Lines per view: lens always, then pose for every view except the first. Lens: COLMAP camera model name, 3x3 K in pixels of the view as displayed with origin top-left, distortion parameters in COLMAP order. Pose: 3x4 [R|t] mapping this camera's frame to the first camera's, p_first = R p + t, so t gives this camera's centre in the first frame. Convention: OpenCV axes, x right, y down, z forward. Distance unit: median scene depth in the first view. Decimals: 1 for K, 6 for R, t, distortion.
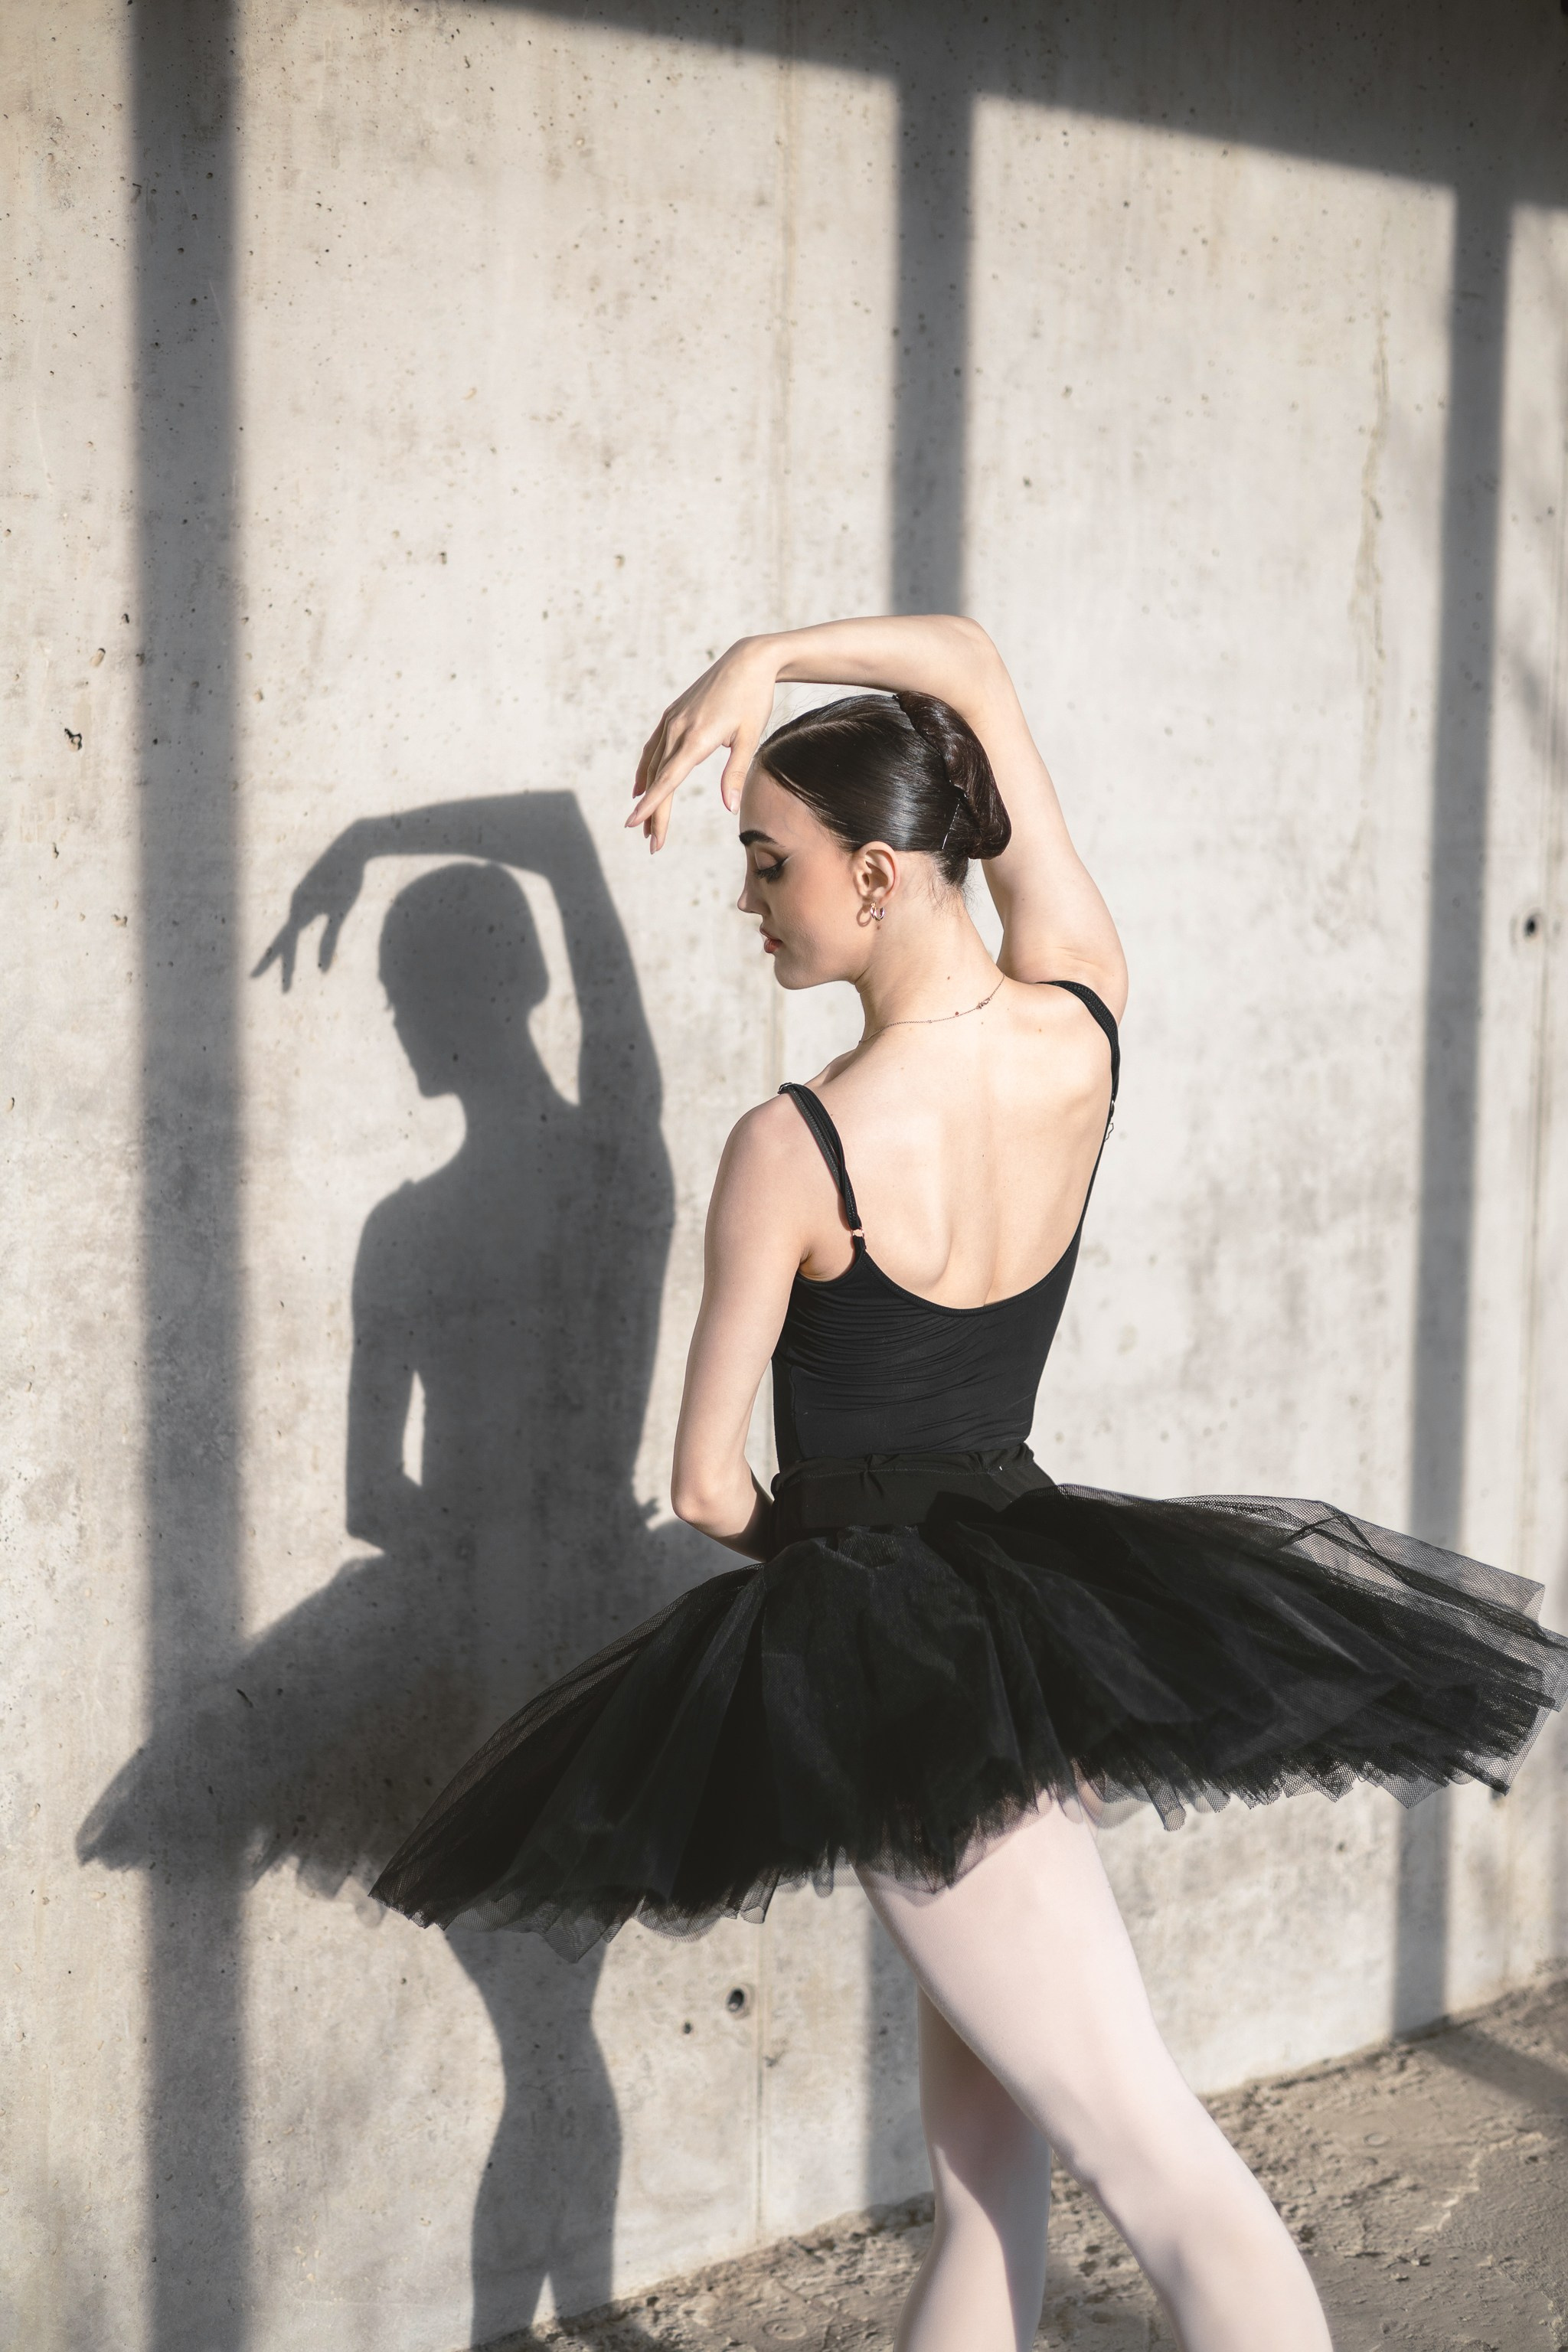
lens RADIAL K [[3360.2, 0, 784.1], [0, 3360.2, 1175.5], [0, 0, 1]] dist [0.032449, -0.078842]
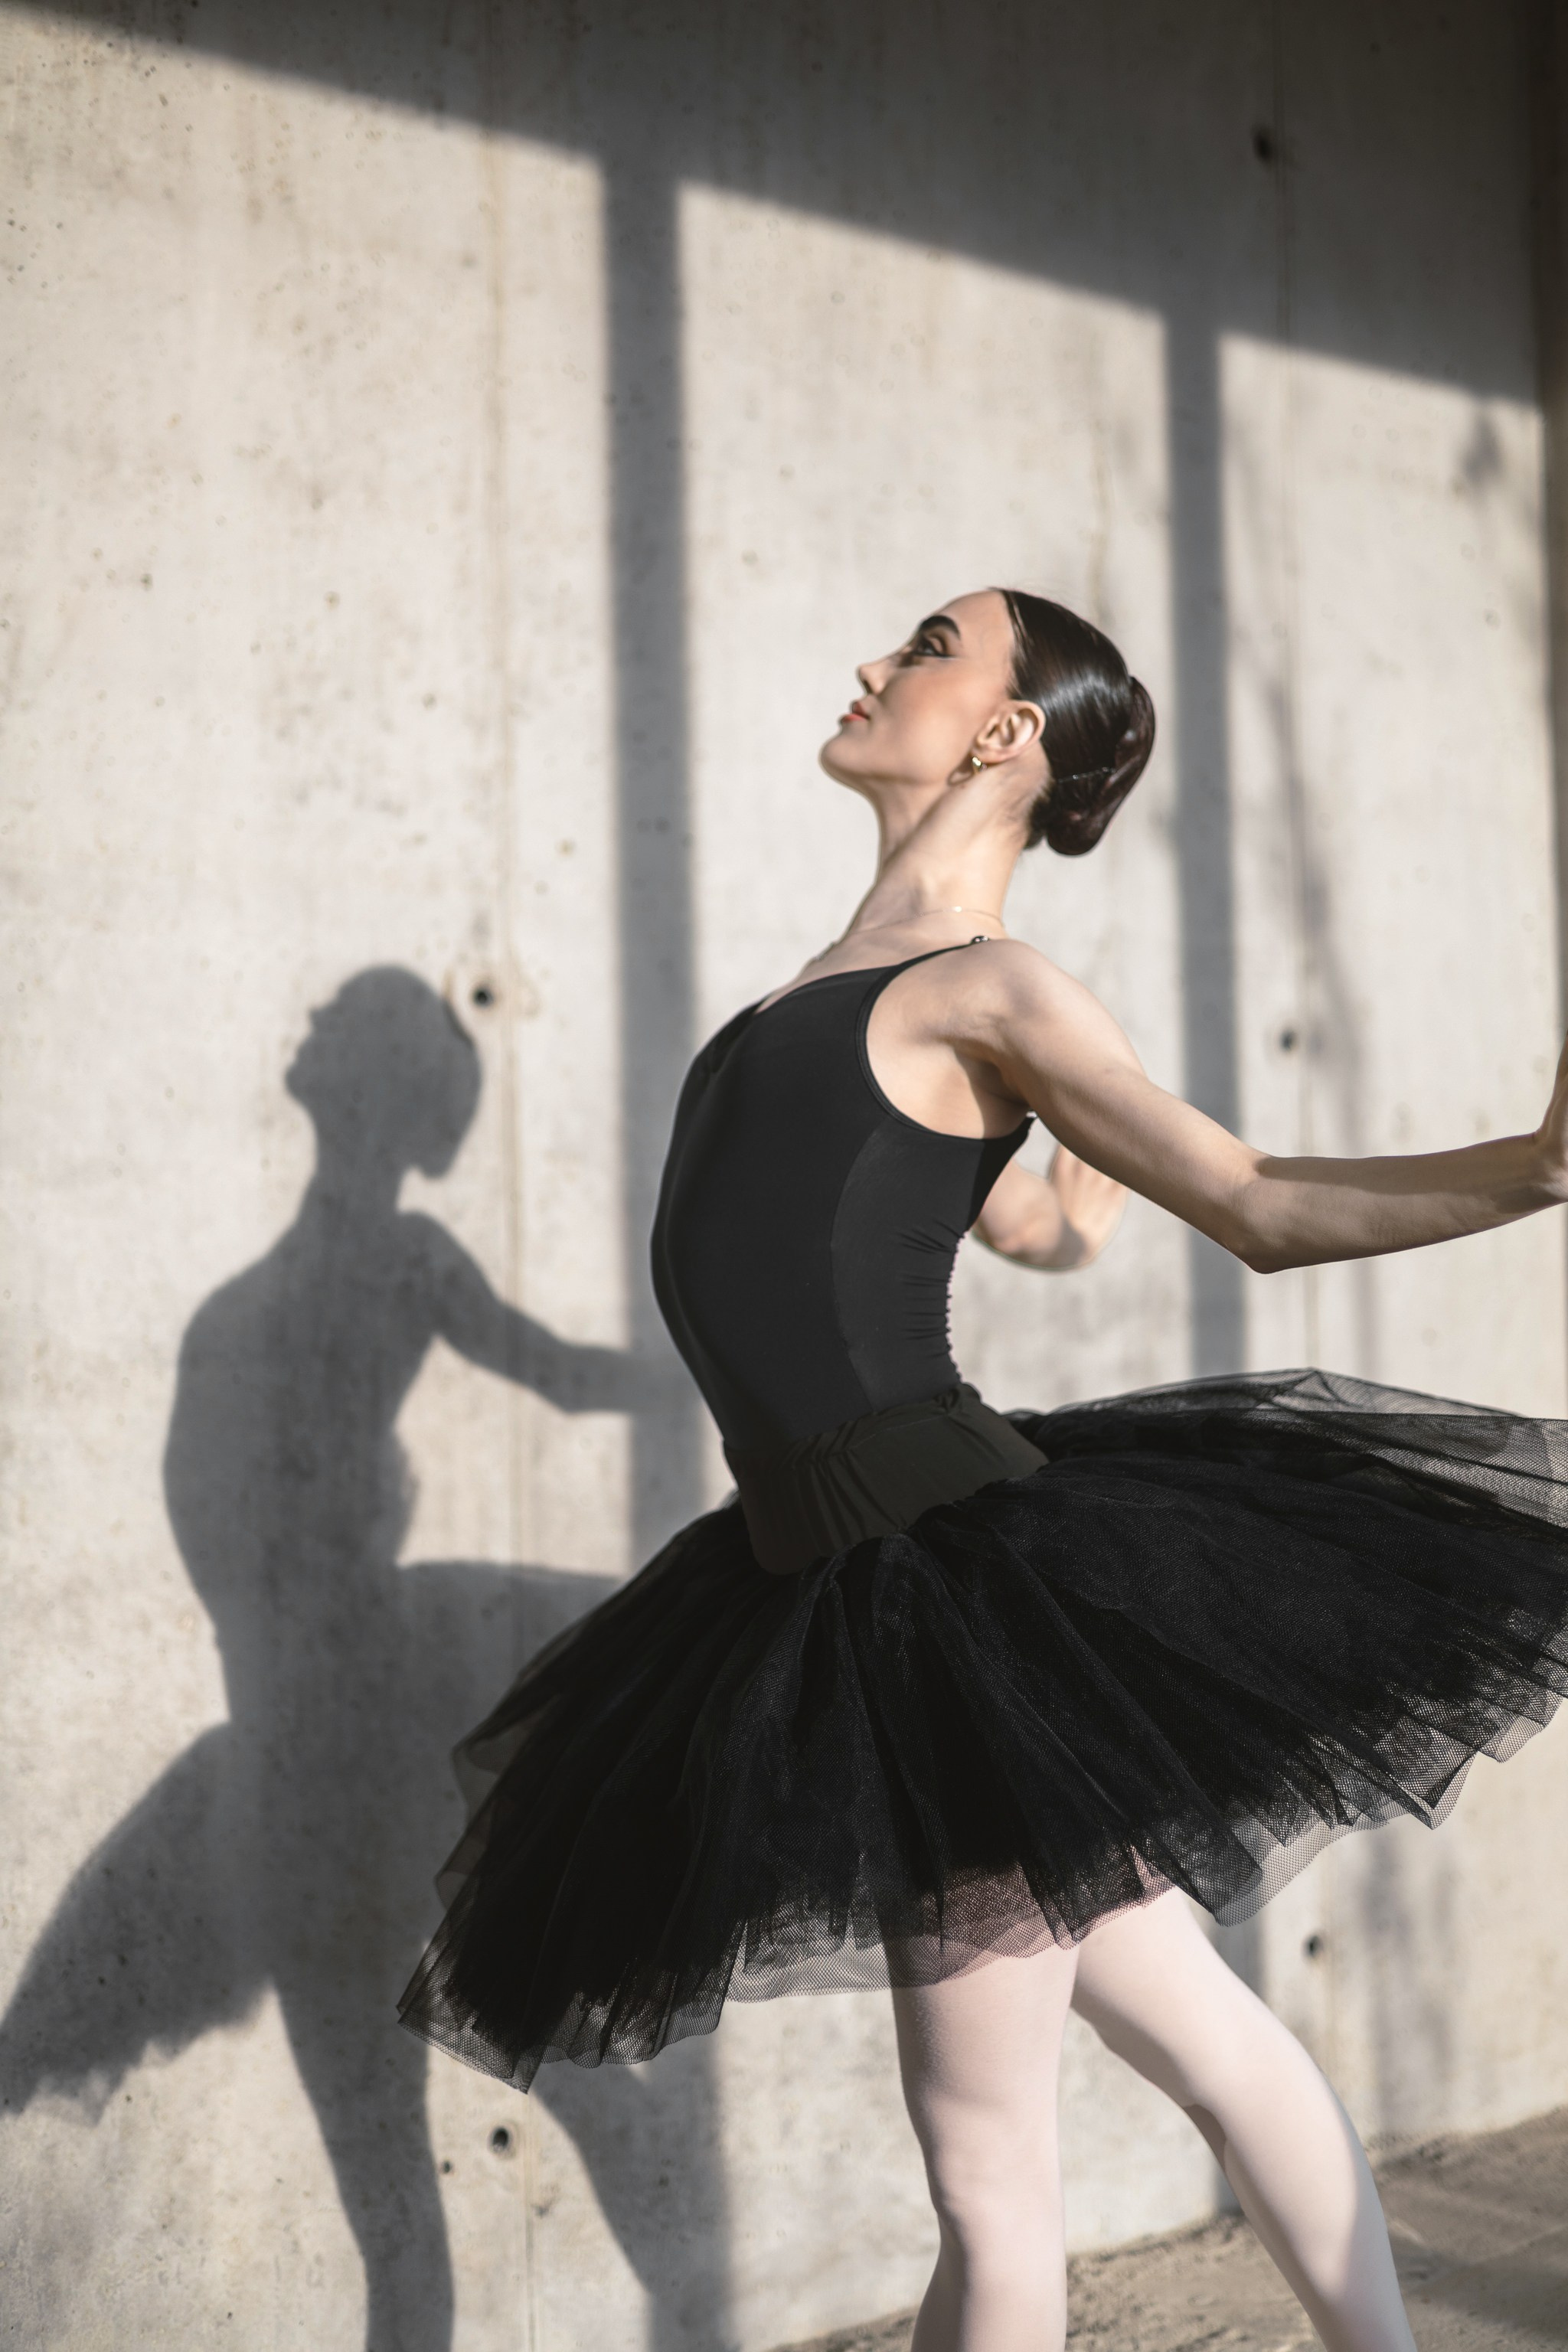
lens RADIAL K [[3360.2, 0, 784.1], [0, 3360.2, 1175.5], [0, 0, 1]] dist [0.032449, -0.078842]
pose [[0.997853, -0.033344, 0.056365, 0.021695], [0.041501, 0.987758, -0.150374, 0.135136], [-0.050661, 0.152390, 0.987021, 0.046661]]
